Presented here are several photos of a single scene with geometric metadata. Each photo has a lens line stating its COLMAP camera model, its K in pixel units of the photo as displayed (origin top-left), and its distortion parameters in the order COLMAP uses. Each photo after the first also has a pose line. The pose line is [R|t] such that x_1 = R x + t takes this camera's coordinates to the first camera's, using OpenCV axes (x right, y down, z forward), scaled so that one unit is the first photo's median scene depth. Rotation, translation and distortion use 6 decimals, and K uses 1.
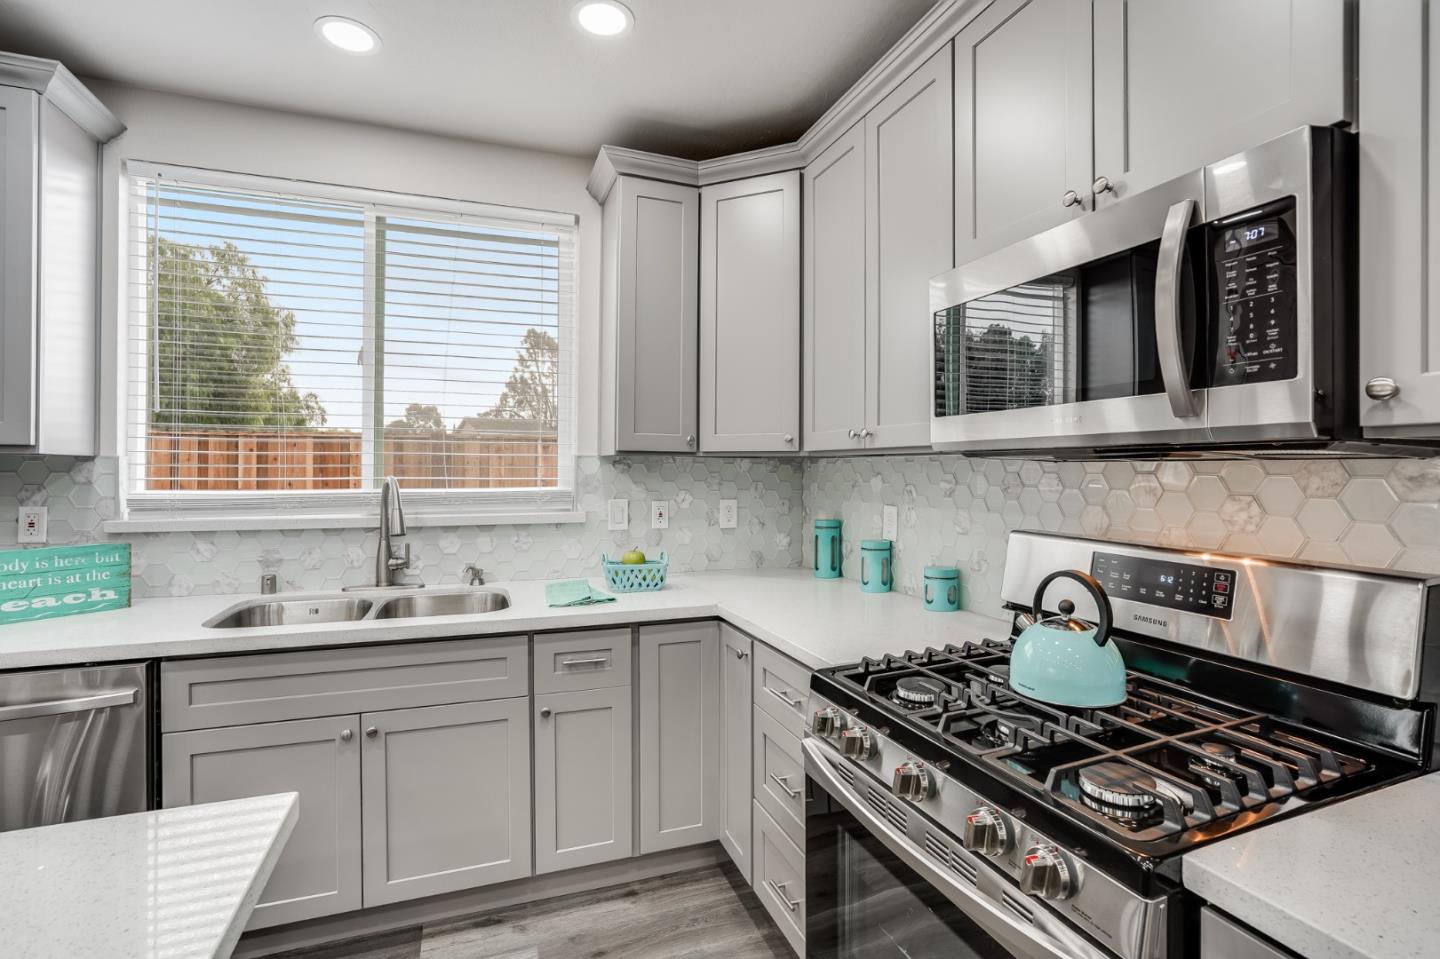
lens RADIAL K [[671.6, 0, 713.2], [0, 671.6, 470.5], [0, 0, 1]] dist [-0.055420, 0.023370]
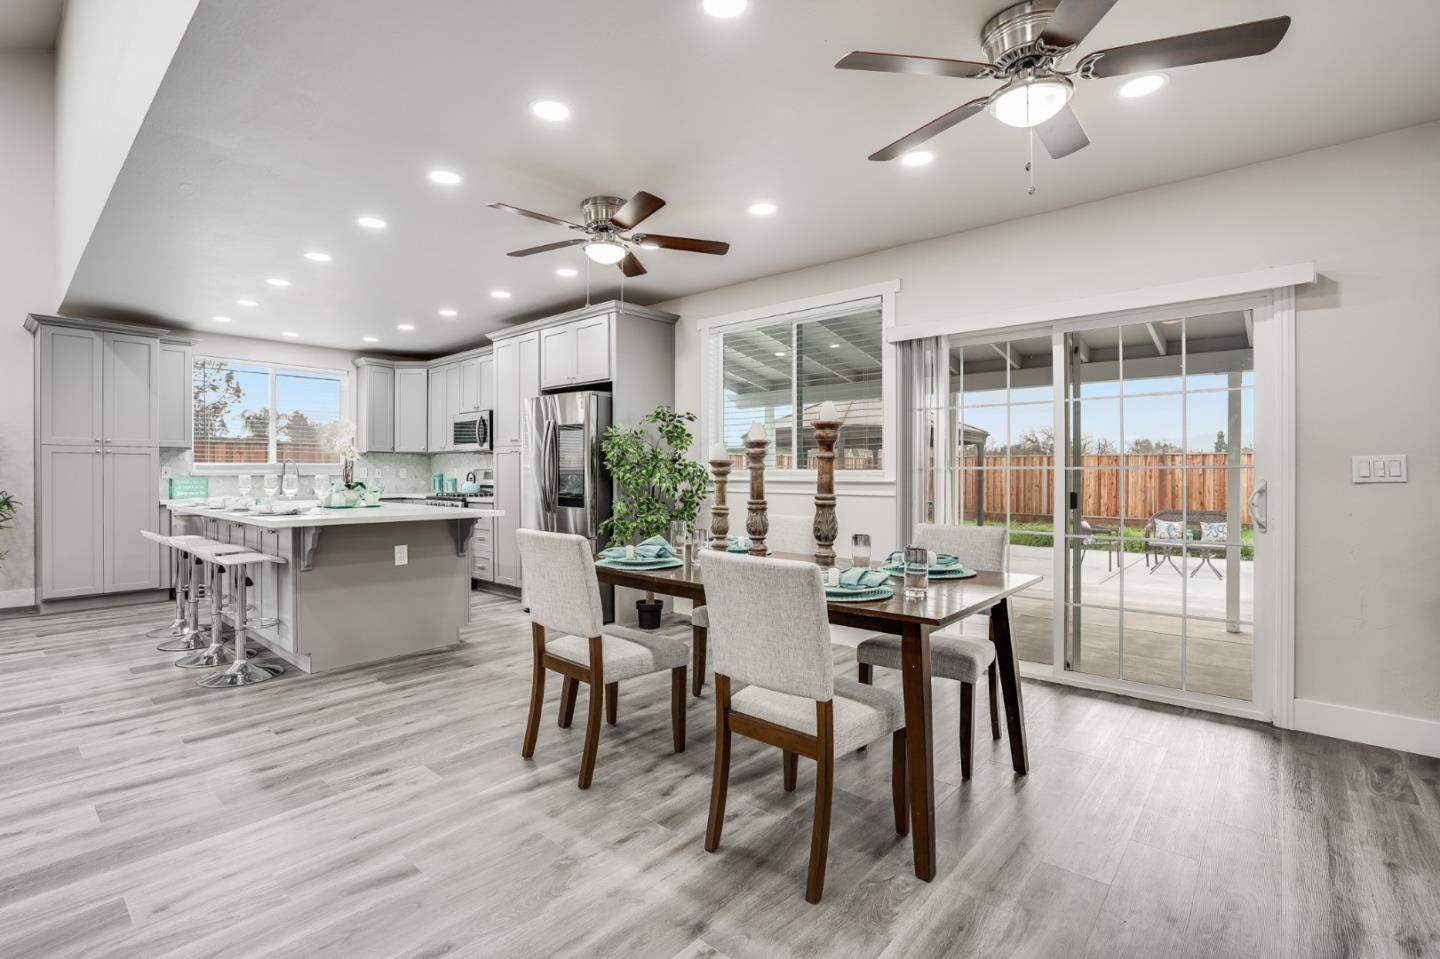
lens RADIAL K [[658.7, 0, 711.9], [0, 658.7, 471.8], [0, 0, 1]] dist [-0.047208, 0.020086]
pose [[0.878295, -0.004120, 0.478101, -0.183722], [0.005168, 0.999986, -0.000875, 0.080637], [-0.478091, 0.003240, 0.878304, -2.529553]]
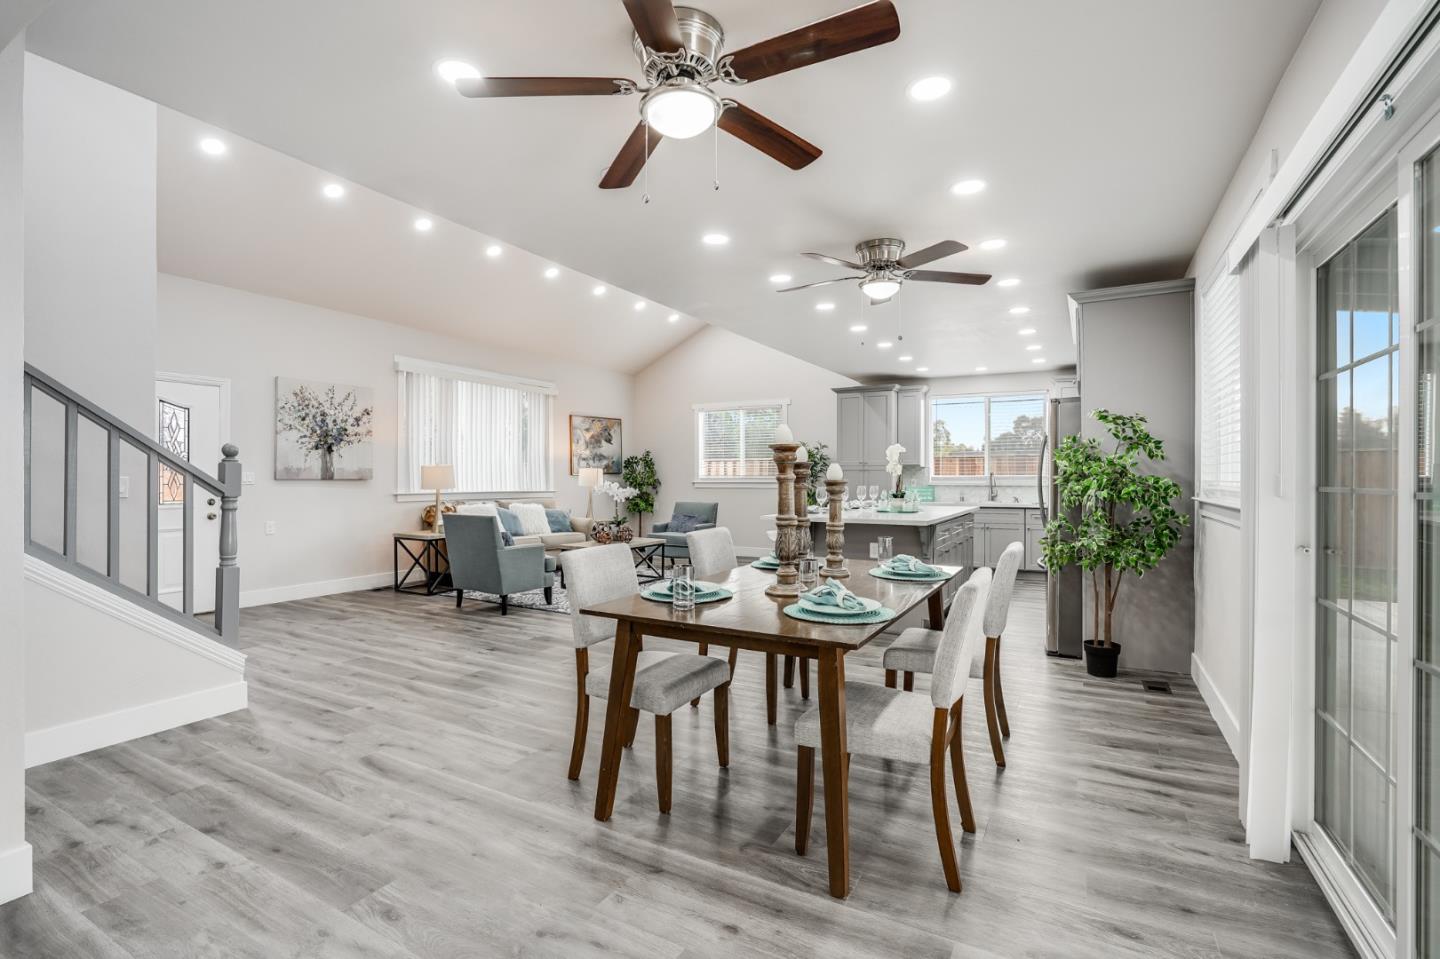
lens RADIAL K [[664.7, 0, 718.2], [0, 664.7, 474.2], [0, 0, 1]] dist [-0.058189, 0.027855]
pose [[0.654411, -0.006269, -0.756113, 1.265950], [-0.000343, 0.999963, -0.008588, 0.055192], [0.756139, 0.005880, 0.654385, -2.510845]]
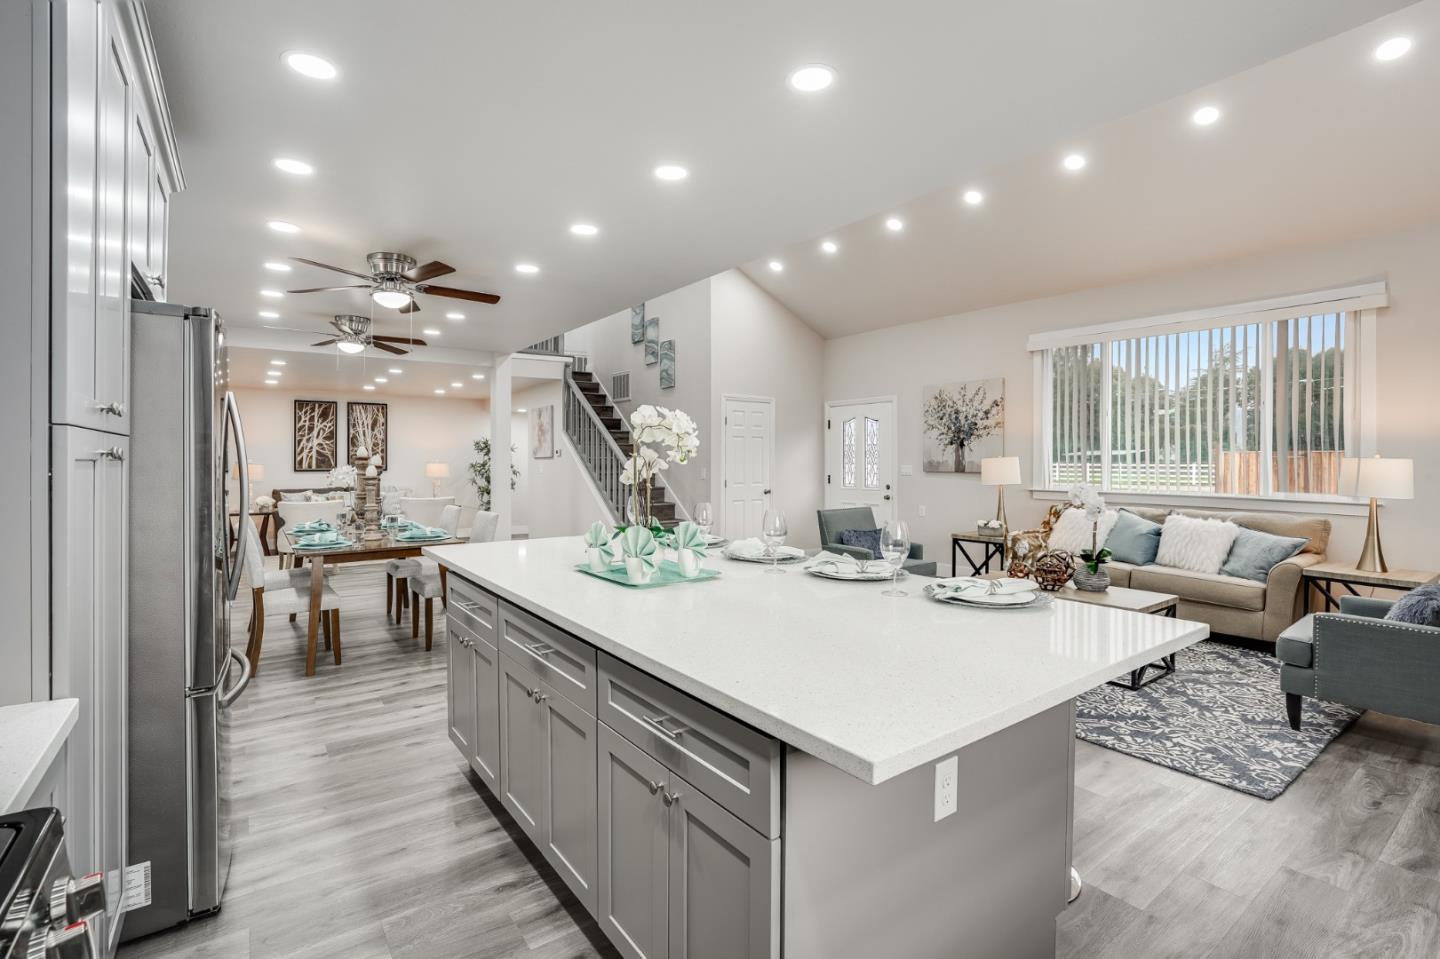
lens RADIAL K [[673.1, 0, 718.7], [0, 673.1, 461.8], [0, 0, 1]] dist [-0.046406, 0.020075]
pose [[-0.962596, -0.004209, -0.270909, -0.034036], [-0.005374, 0.999979, 0.003558, 0.001971], [0.270888, 0.004881, -0.962598, 0.721845]]
